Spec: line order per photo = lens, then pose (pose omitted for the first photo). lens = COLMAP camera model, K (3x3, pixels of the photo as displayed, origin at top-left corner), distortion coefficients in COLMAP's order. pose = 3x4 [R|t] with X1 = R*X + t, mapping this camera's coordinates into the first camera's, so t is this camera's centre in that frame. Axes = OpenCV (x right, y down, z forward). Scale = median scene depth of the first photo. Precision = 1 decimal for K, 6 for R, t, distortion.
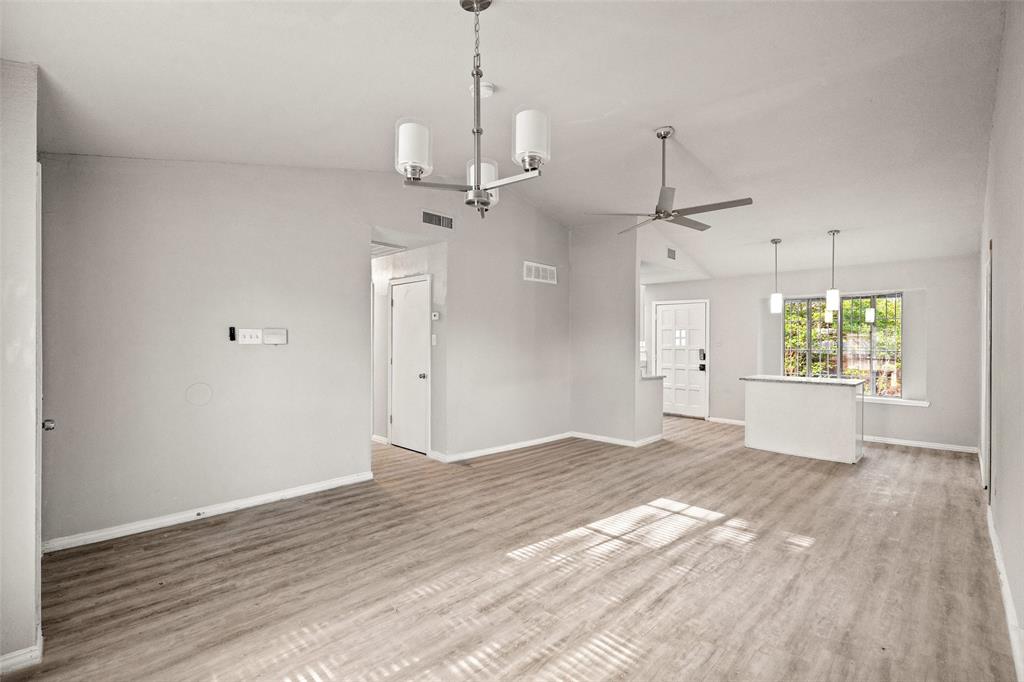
lens RADIAL K [[464.2, 0, 510.4], [0, 464.2, 340.7], [0, 0, 1]] dist [-0.005027, 0.002621]
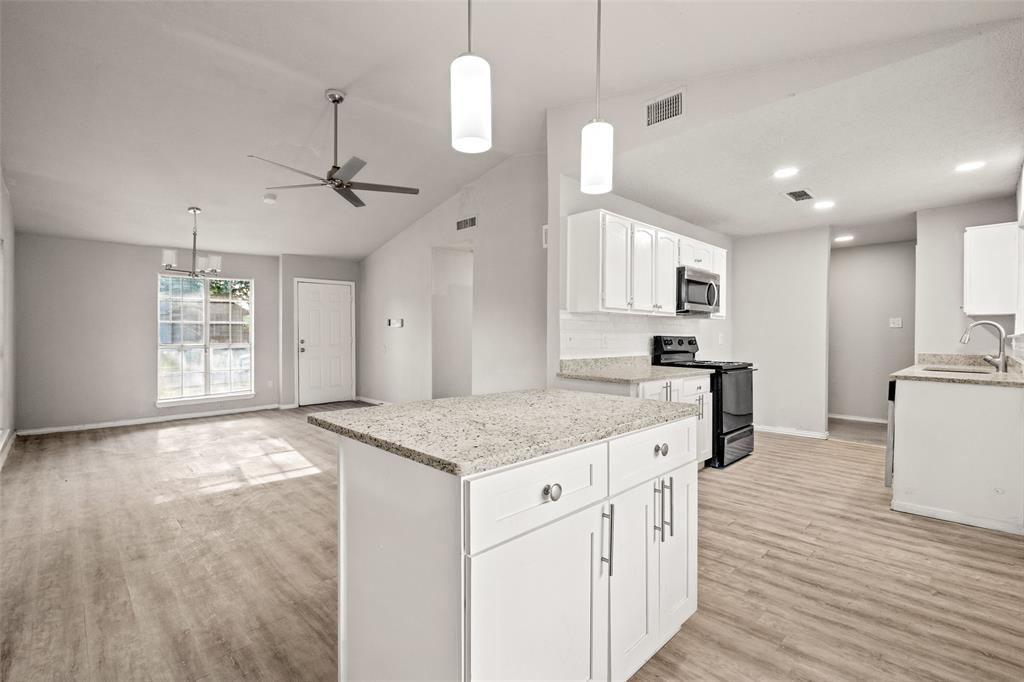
lens RADIAL K [[464.2, 0, 507.6], [0, 464.2, 336.5], [0, 0, 1]] dist [-0.005027, 0.002621]
pose [[-0.032017, -0.003305, -0.999482, 1.321904], [0.002975, 0.999990, -0.003402, 0.051493], [0.999483, -0.003082, -0.032007, 1.435850]]
